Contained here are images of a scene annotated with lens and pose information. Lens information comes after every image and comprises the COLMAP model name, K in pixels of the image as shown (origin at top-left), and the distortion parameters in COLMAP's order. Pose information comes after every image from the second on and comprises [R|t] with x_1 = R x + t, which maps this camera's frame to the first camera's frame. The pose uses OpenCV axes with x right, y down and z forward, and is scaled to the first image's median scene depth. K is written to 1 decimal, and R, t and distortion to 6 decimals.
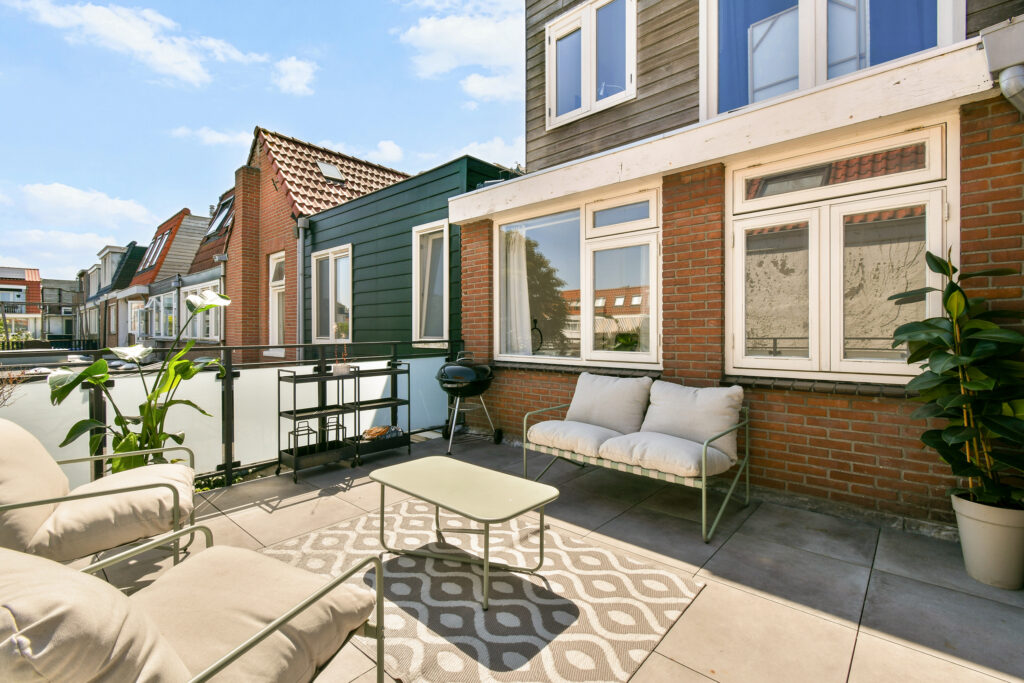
lens RADIAL K [[461.9, 0, 511.8], [0, 461.9, 337.2], [0, 0, 1]] dist [-0.000712, -0.000393]
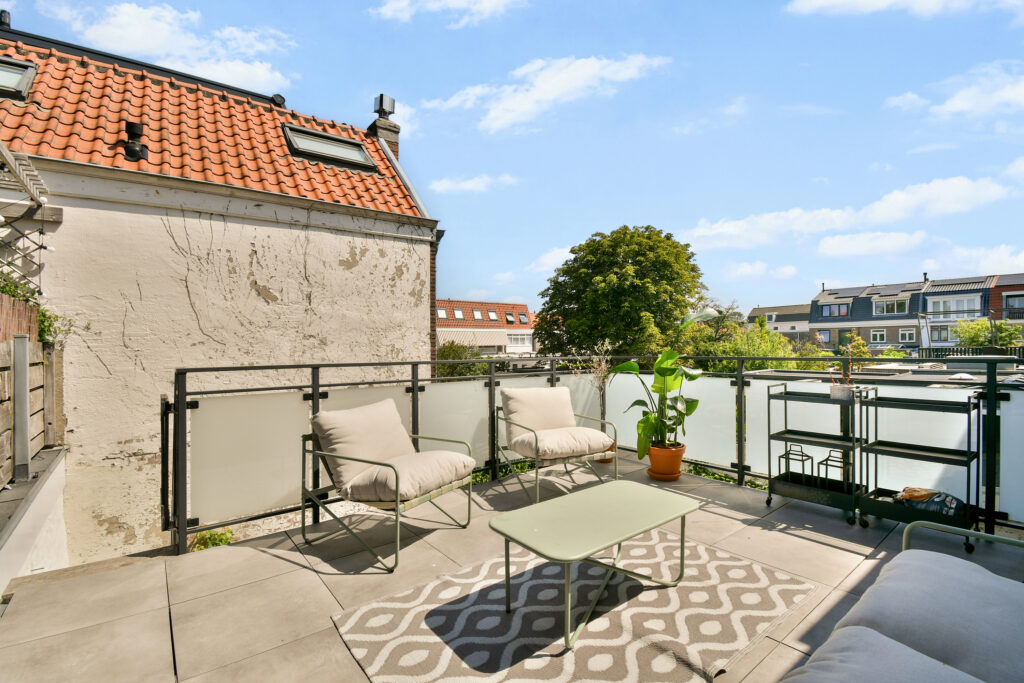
lens RADIAL K [[461.9, 0, 512.4], [0, 461.9, 338.9], [0, 0, 1]] dist [-0.000712, -0.000393]
pose [[-0.169308, -0.000600, -0.985563, 0.599078], [-0.000097, 1.000000, -0.000593, -0.022518], [0.985563, -0.000005, -0.169308, 0.720405]]
